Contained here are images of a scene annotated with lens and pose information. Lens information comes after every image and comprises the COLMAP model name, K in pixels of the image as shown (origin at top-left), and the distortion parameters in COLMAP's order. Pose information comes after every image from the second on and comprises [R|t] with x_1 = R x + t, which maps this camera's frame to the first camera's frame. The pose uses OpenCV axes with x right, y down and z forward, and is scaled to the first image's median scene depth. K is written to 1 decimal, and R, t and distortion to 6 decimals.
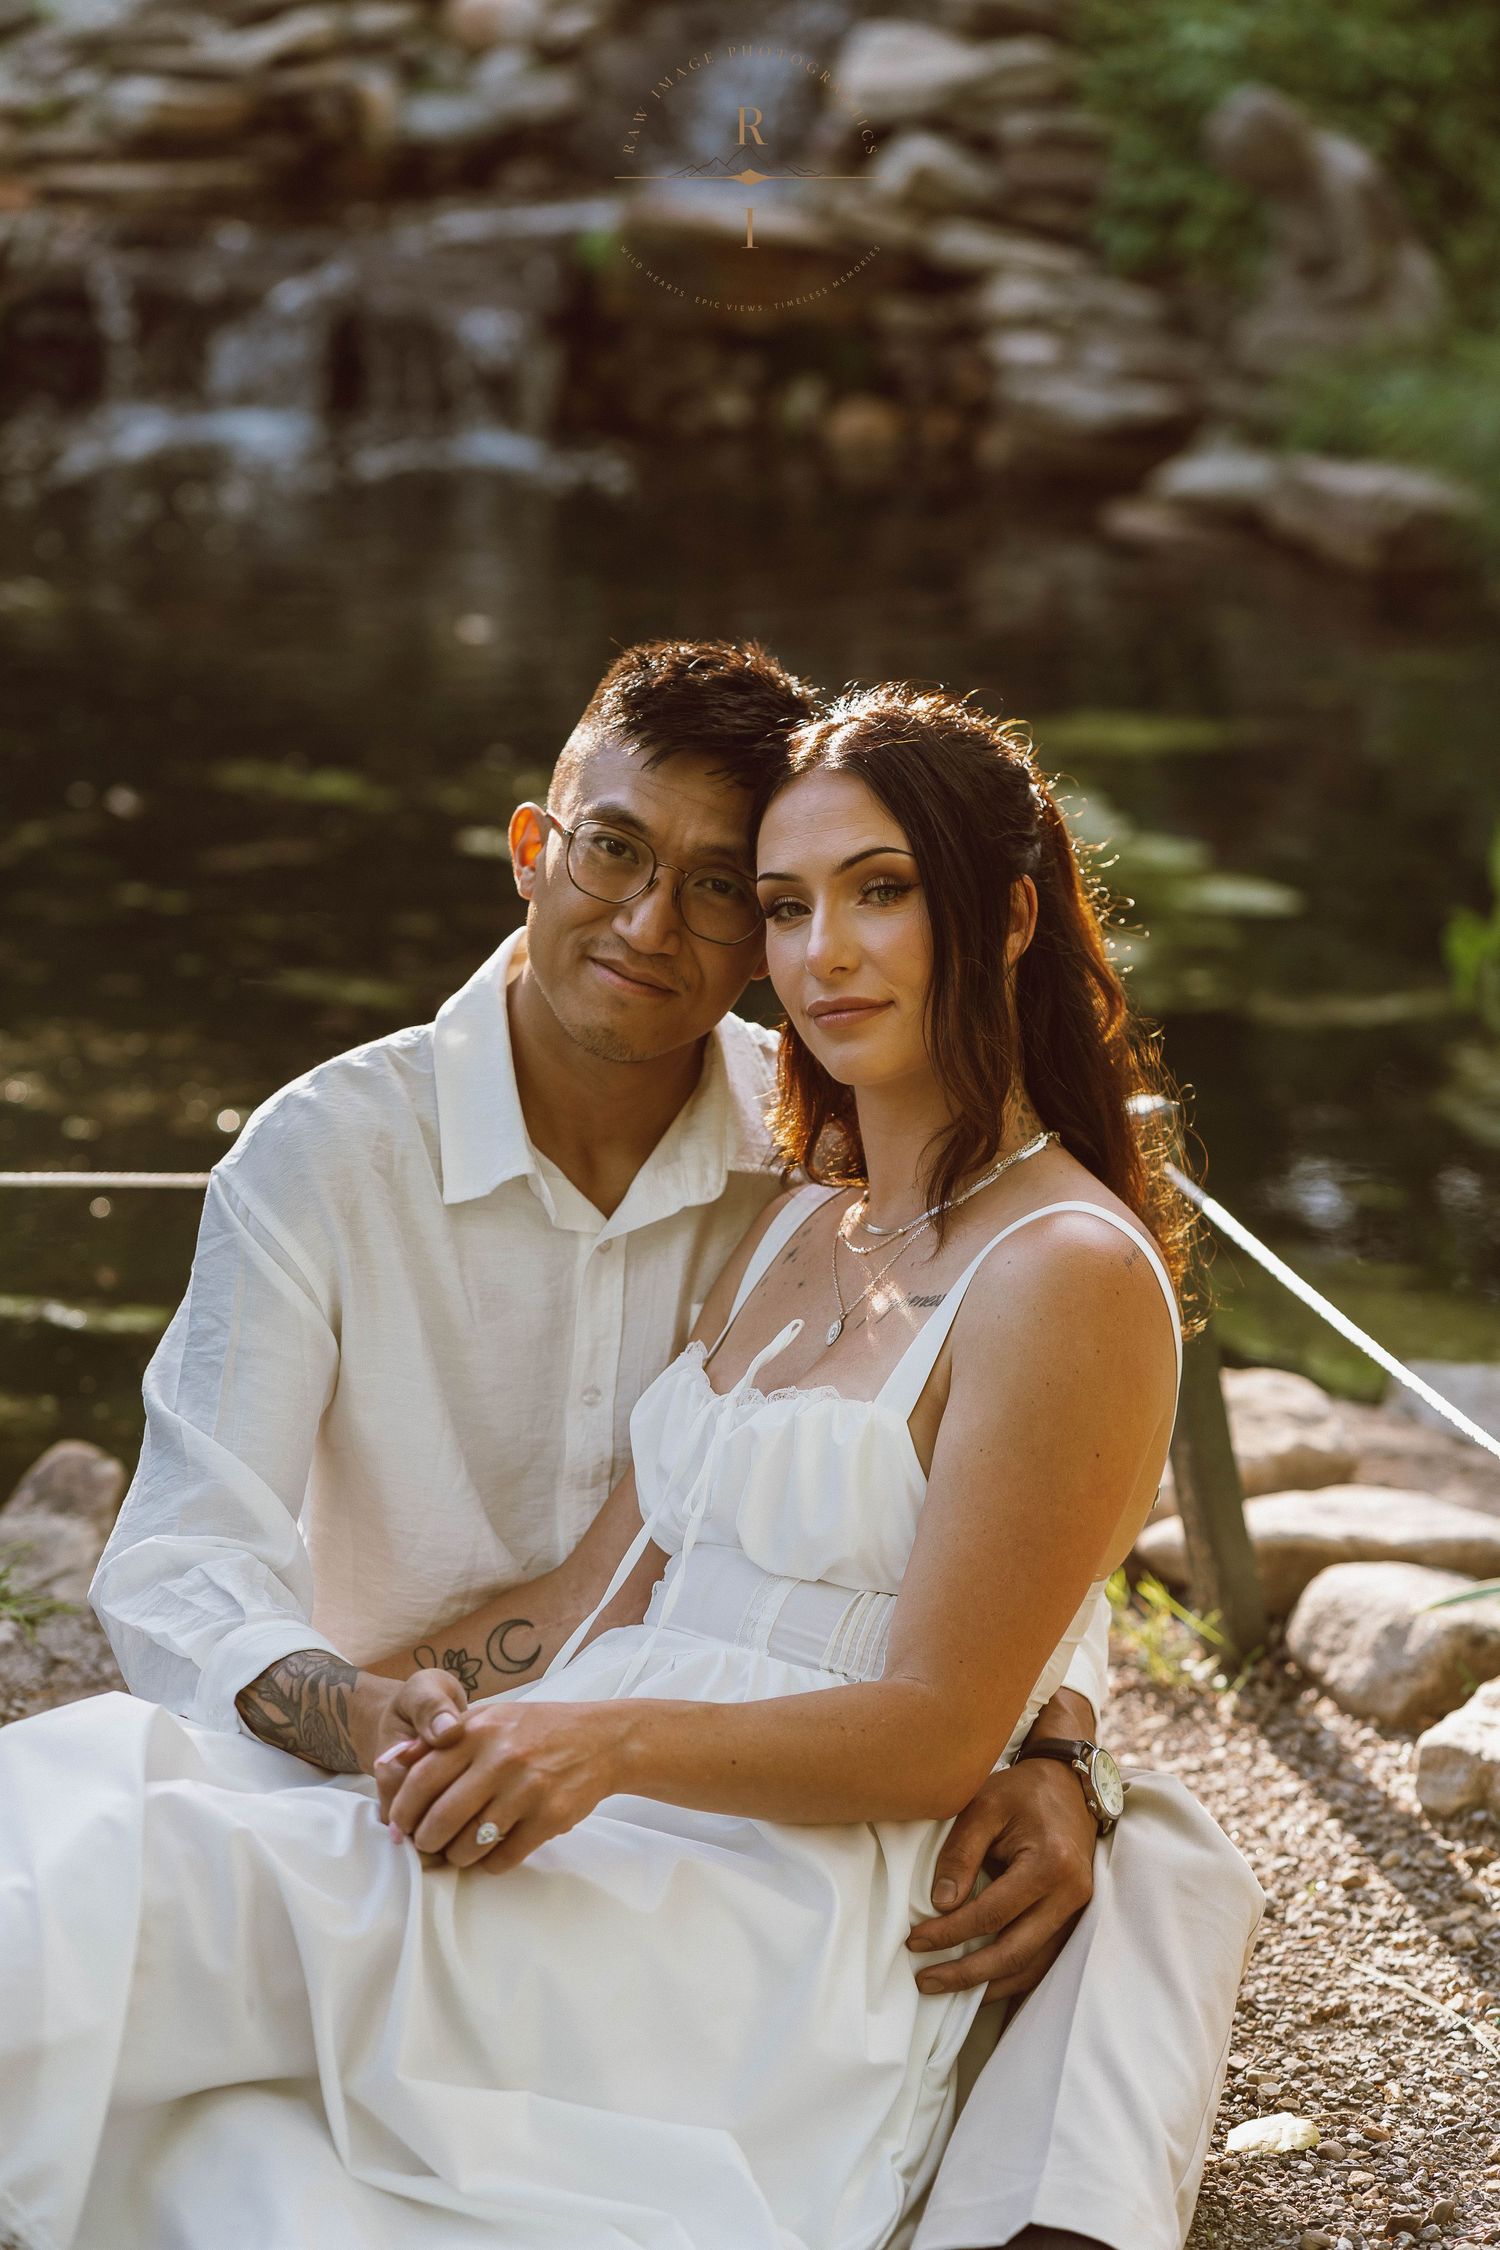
lens RADIAL K [[5816.2, 0, 666.3], [0, 5816.2, 1199.1], [0, 0, 1]] dist [0.133232, 0.000000]
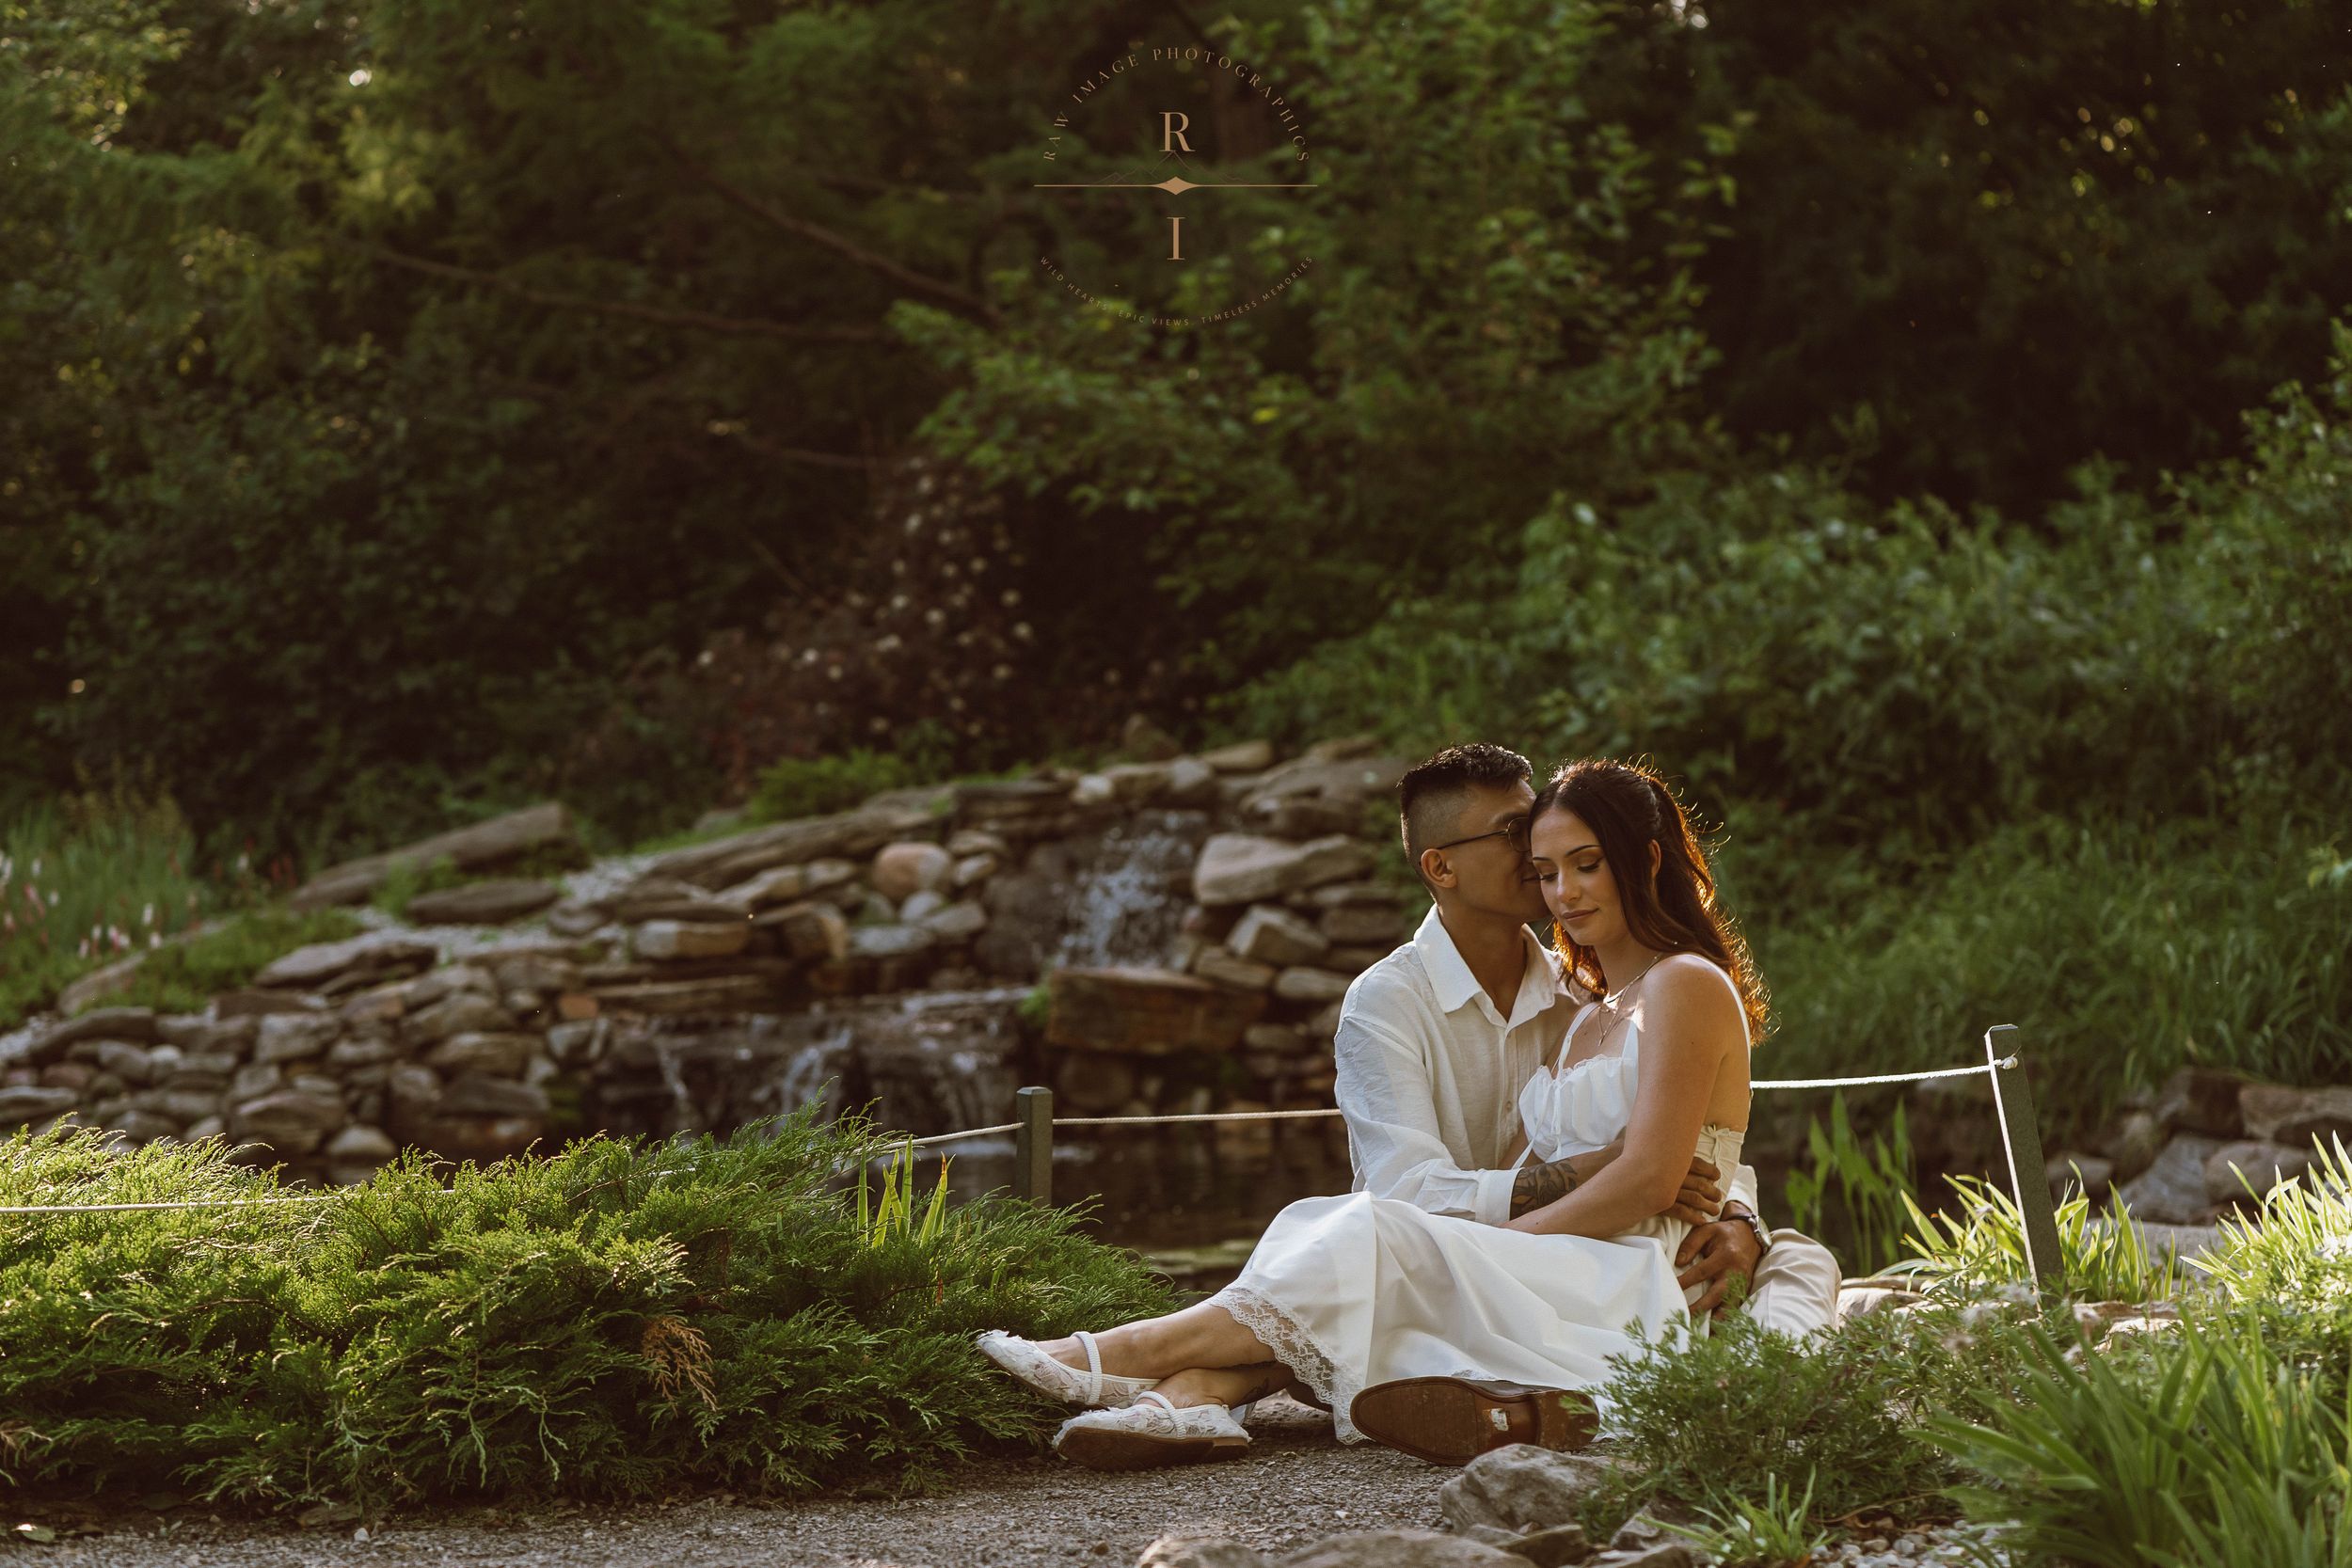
lens RADIAL K [[6079.3, 0, 1175.9], [0, 6079.3, 782.6], [0, 0, 1]] dist [0.133232, 0.000000]
pose [[0.993993, -0.070057, 0.084082, -0.266768], [0.089144, 0.963960, -0.250668, 0.402798], [-0.063491, 0.256657, 0.964415, -1.029162]]
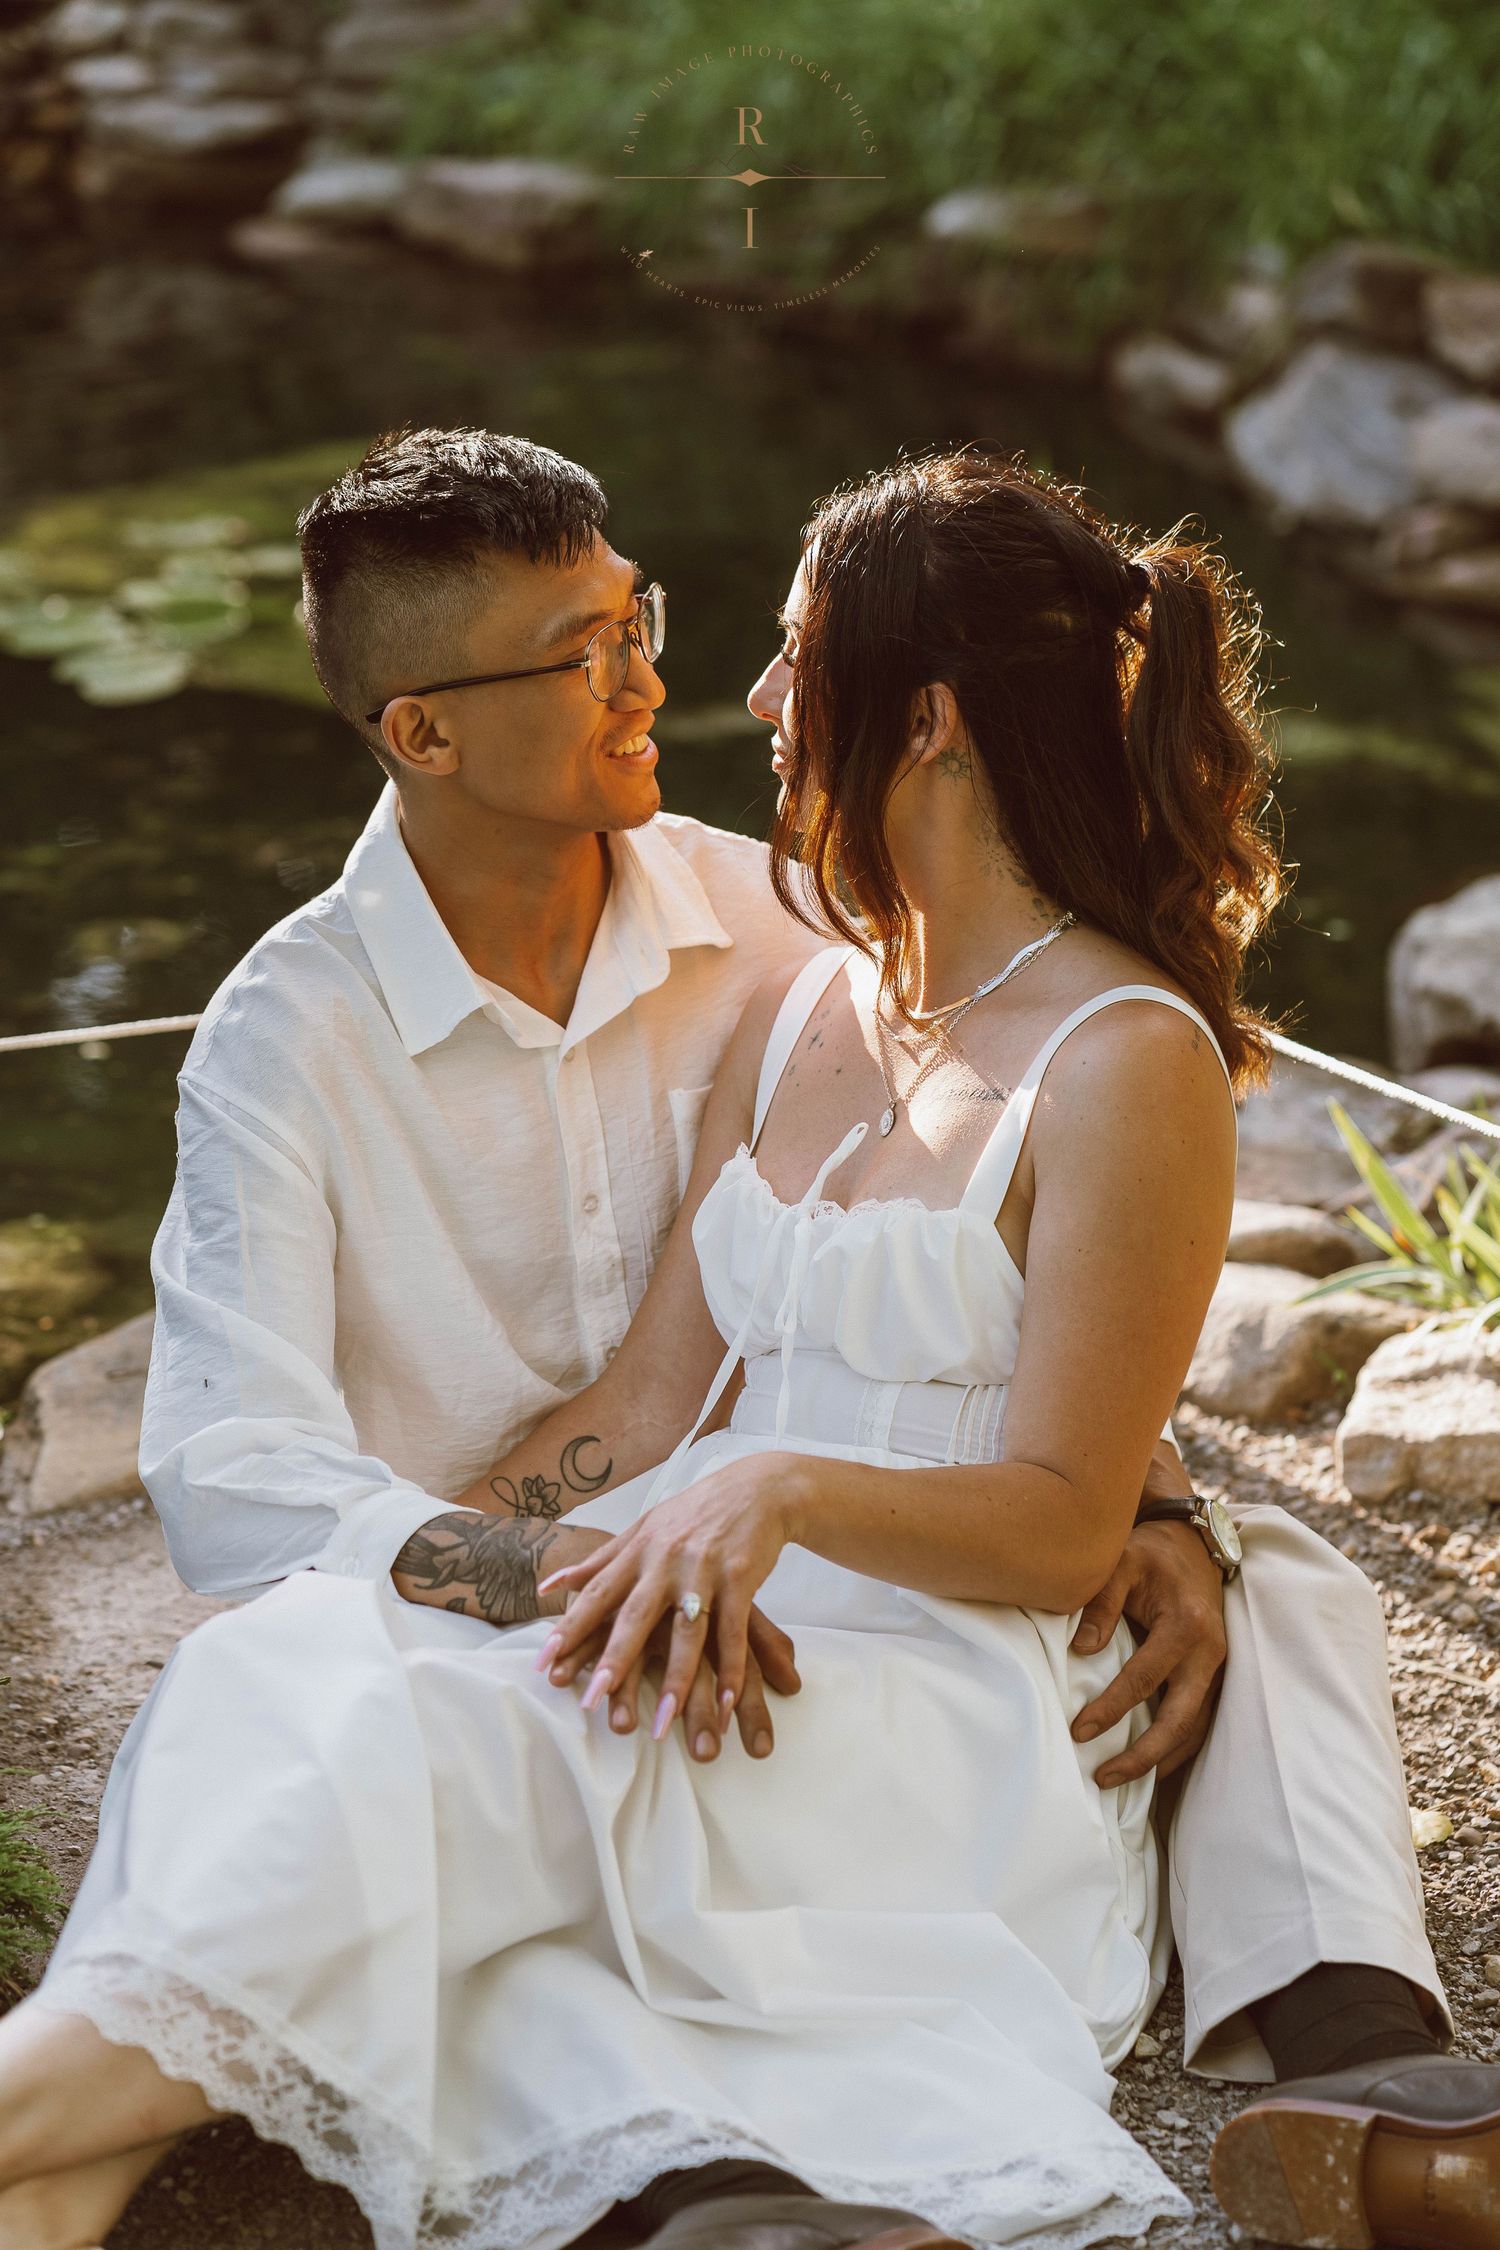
lens RADIAL K [[5816.2, 0, 696.3], [0, 5816.2, 1237.2], [0, 0, 1]] dist [0.133232, 0.000000]
pose [[0.972318, -0.132984, 0.192125, -0.166241], [0.121308, 0.990046, 0.071364, -0.027738], [-0.199703, -0.046082, 0.978772, 0.009918]]
